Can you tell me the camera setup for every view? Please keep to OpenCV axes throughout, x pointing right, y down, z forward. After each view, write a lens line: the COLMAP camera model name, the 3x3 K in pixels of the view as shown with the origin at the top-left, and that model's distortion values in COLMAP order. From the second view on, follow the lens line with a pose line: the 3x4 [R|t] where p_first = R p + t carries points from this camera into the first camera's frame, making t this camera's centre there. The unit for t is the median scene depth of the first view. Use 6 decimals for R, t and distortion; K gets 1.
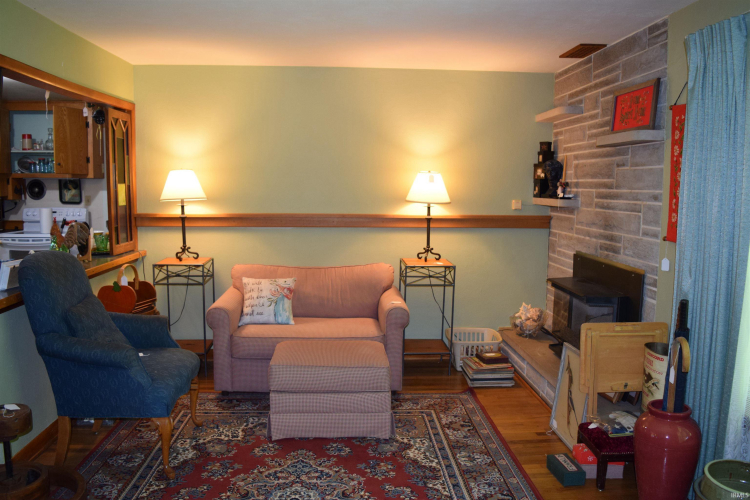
lens RADIAL K [[584.4, 0, 373.9], [0, 584.4, 248.7], [0, 0, 1]] dist [-0.098815, 0.020674]
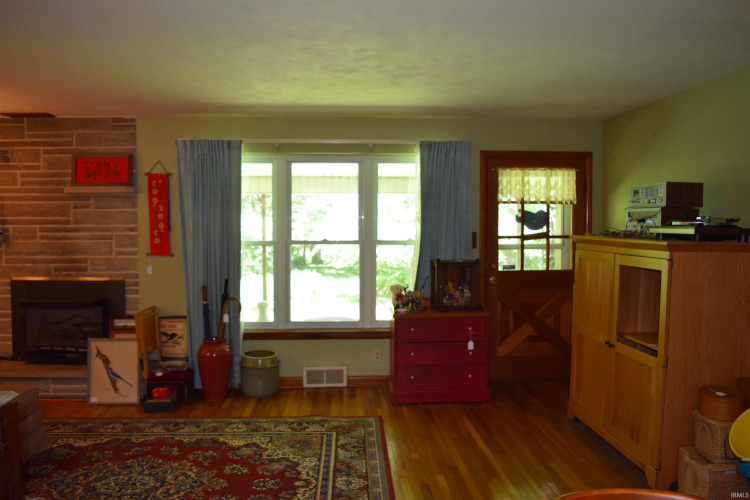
lens RADIAL K [[584.4, 0, 377.0], [0, 584.4, 247.8], [0, 0, 1]] dist [-0.098815, 0.020674]
pose [[-0.001590, -0.052742, 0.998607, -1.022982], [0.106543, 0.992915, 0.052611, -0.047937], [-0.994307, 0.106478, 0.004041, 0.312672]]
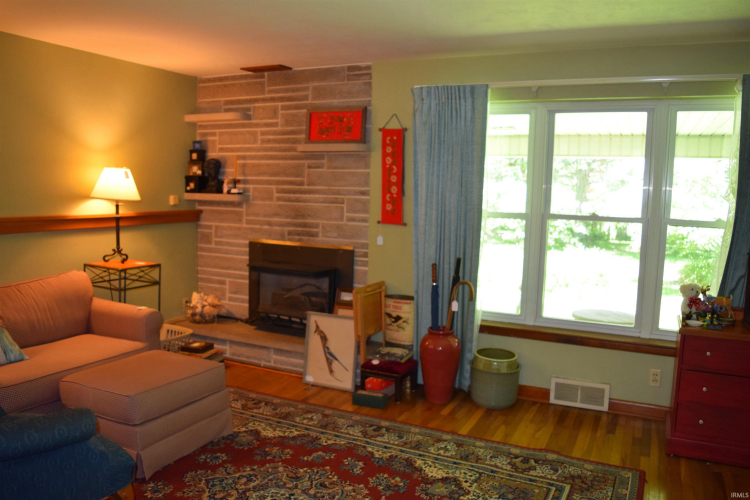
lens RADIAL K [[584.4, 0, 376.0], [0, 584.4, 249.6], [0, 0, 1]] dist [-0.098815, 0.020674]
pose [[0.490348, -0.089964, 0.866871, -0.688402], [0.073742, 0.995374, 0.061588, -0.035939], [-0.868402, 0.033725, 0.494713, 0.264496]]
